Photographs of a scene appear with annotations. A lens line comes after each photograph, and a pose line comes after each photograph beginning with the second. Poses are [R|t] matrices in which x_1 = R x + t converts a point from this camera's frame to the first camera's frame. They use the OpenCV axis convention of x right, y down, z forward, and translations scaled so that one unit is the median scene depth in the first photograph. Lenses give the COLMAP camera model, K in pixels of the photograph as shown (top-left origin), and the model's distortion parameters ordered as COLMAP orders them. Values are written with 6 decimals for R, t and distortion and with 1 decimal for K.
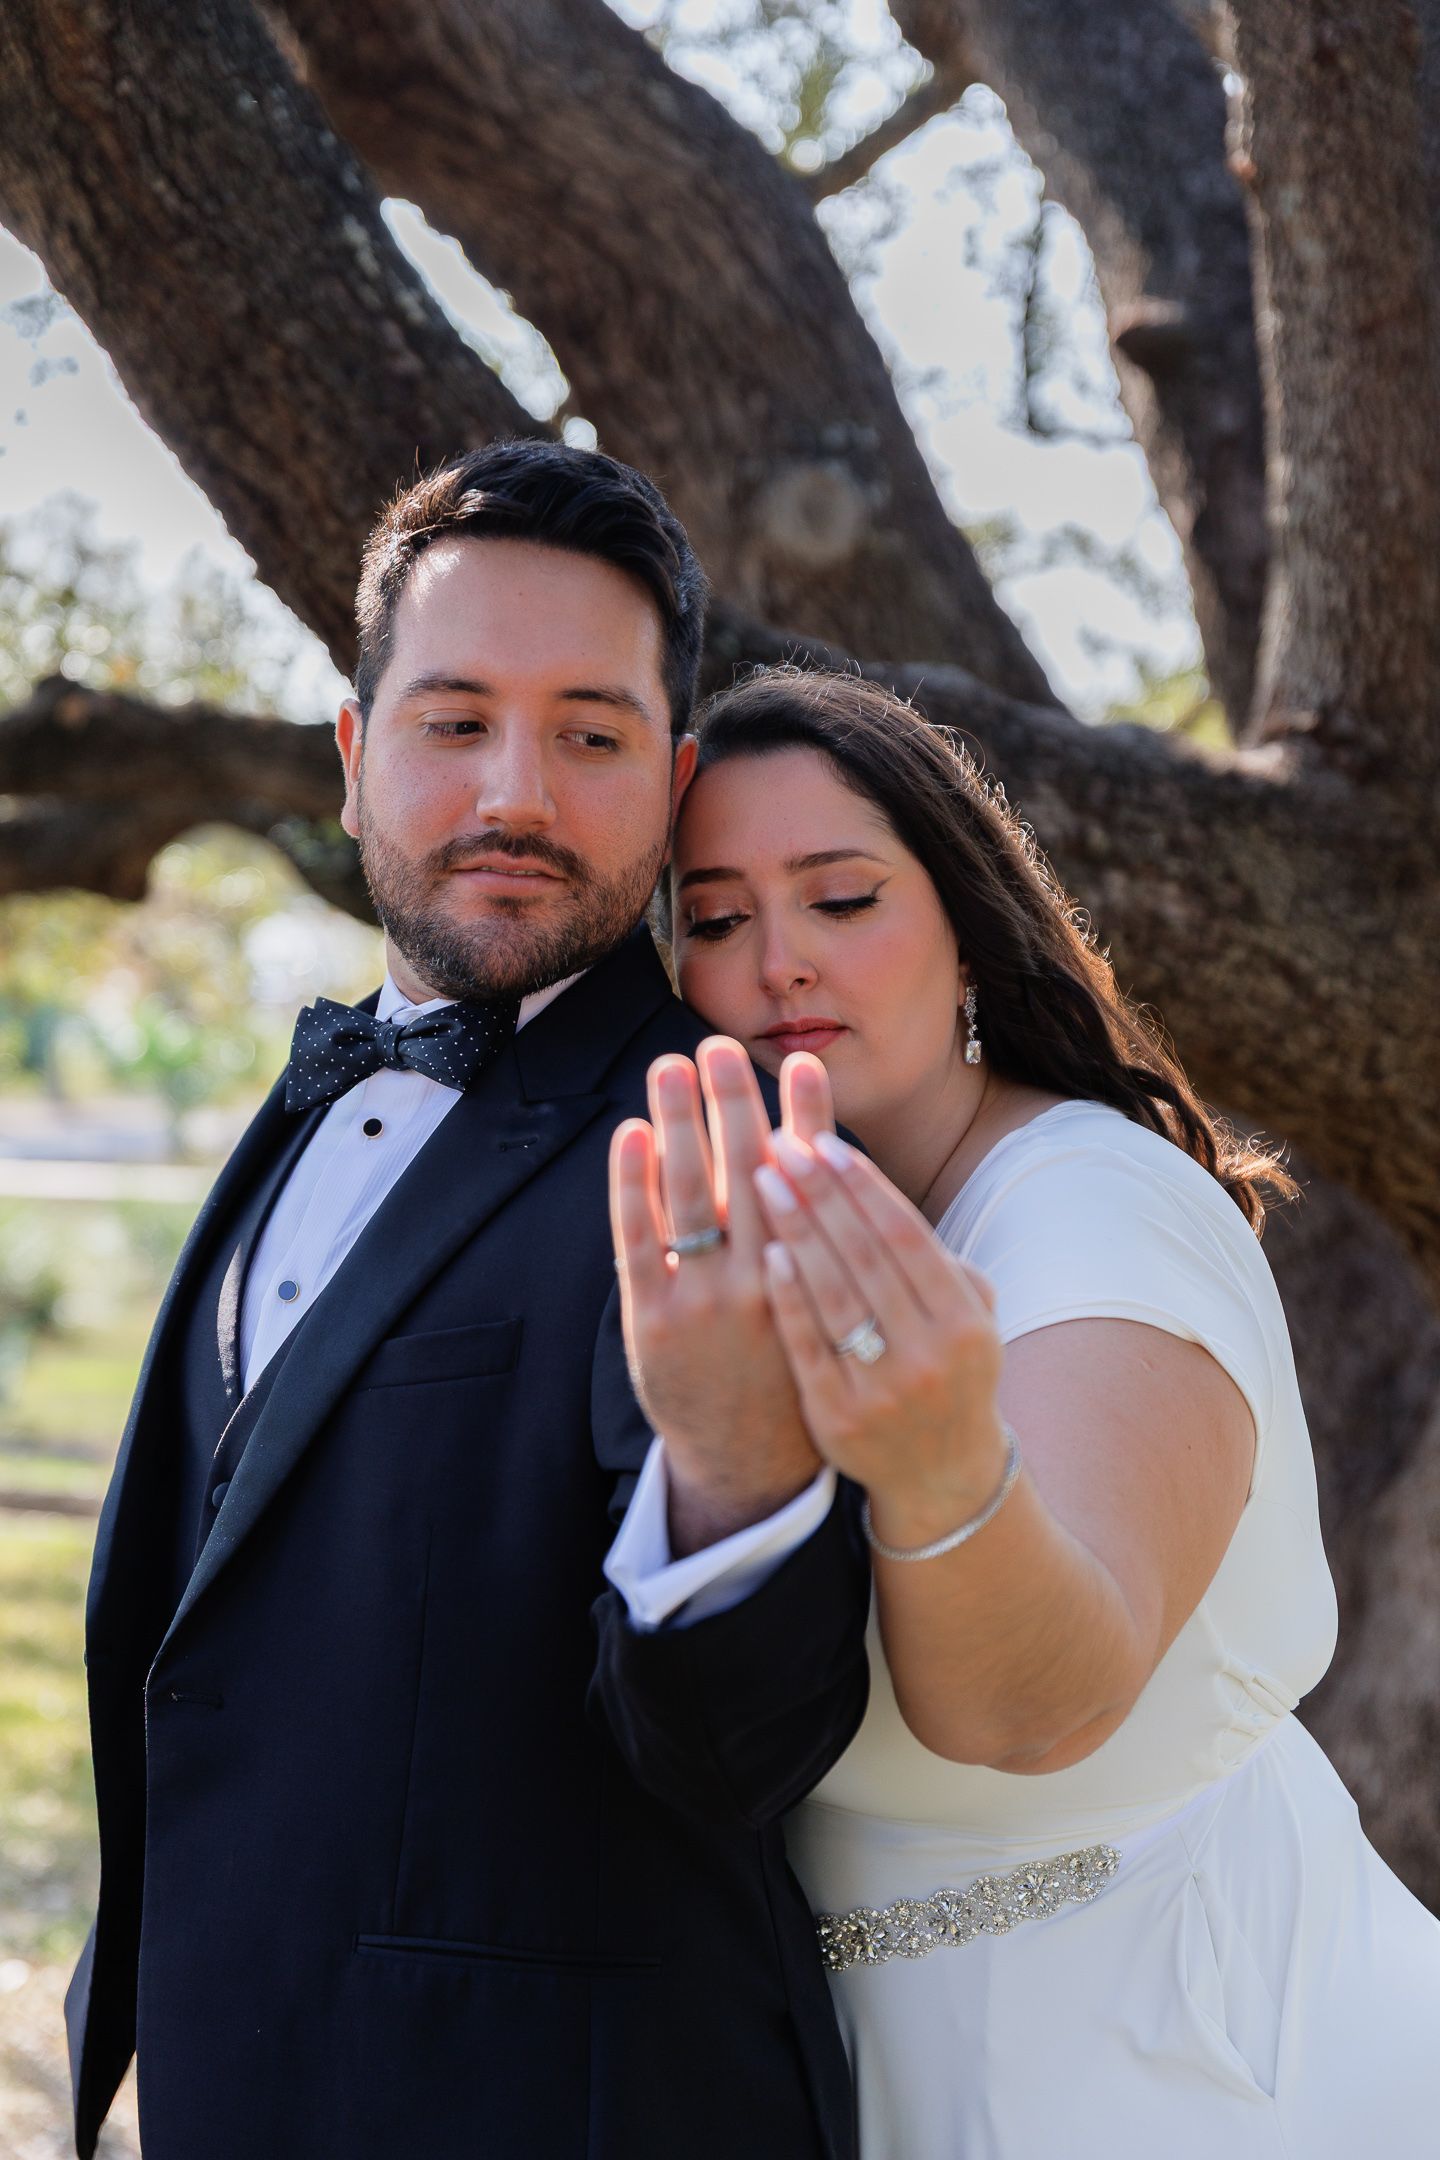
lens RADIAL K [[3487.3, 0, 720.0], [0, 3487.3, 1080.0], [0, 0, 1]] dist [-0.022943, -0.127572]
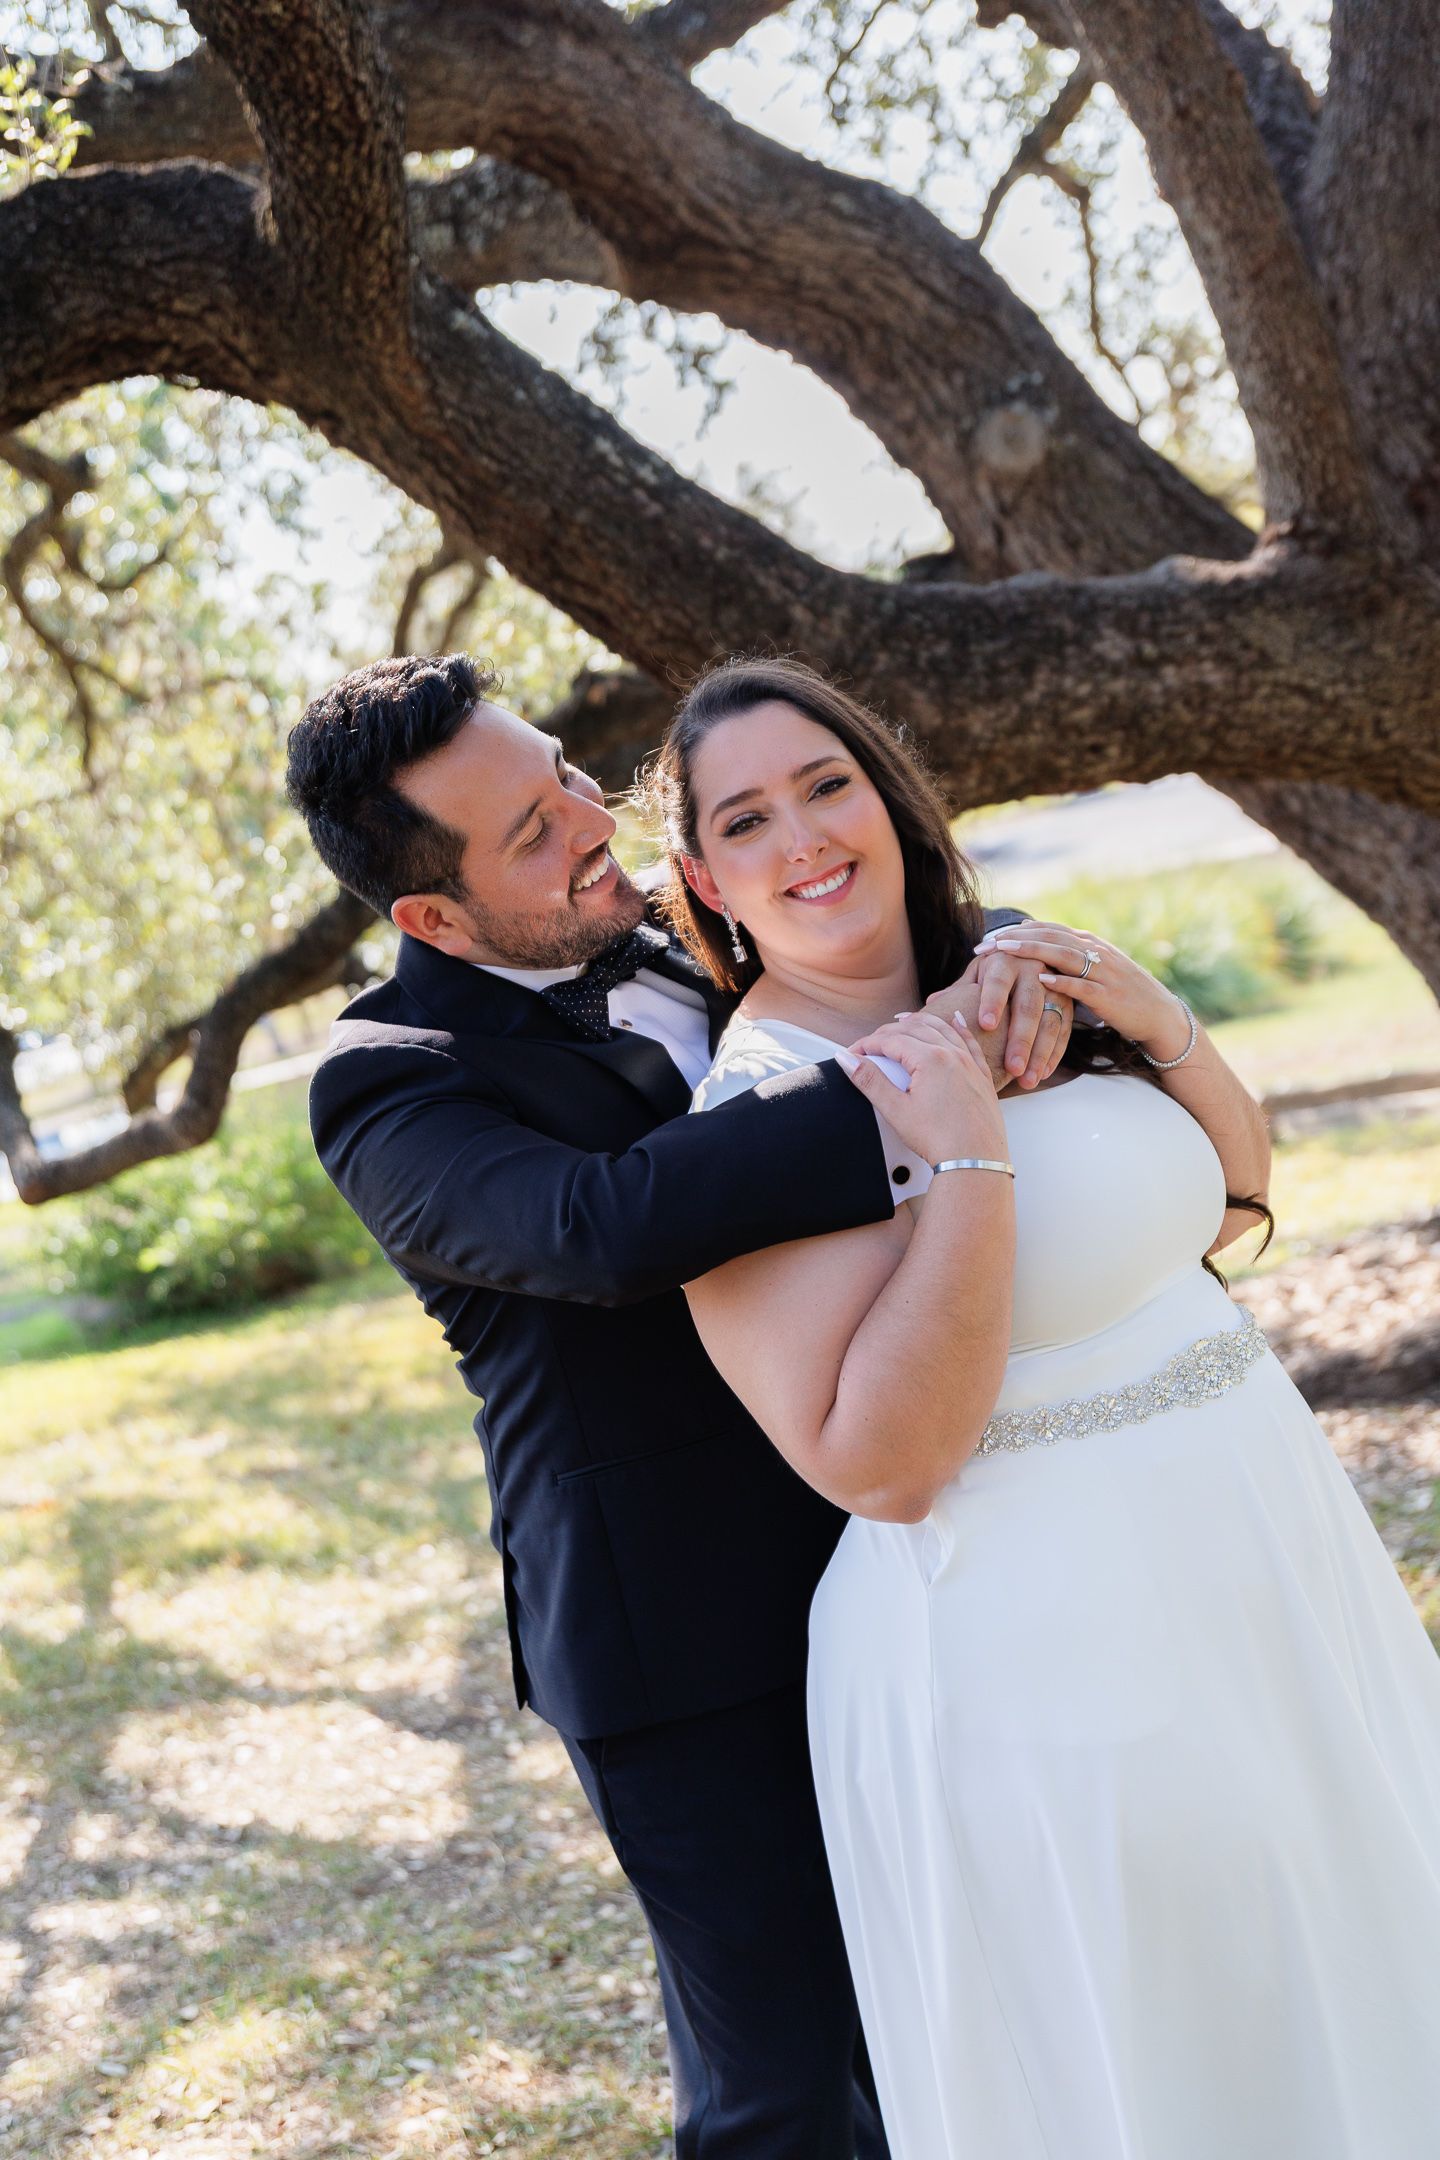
lens RADIAL K [[2616.3, 0, 720.0], [0, 2616.3, 1080.0], [0, 0, 1]] dist [0.006504, -0.025561]
pose [[0.944865, -0.240456, -0.222286, 0.132719], [0.262288, 0.962139, 0.074117, -0.018091], [0.196048, -0.128333, 0.972160, -0.235902]]
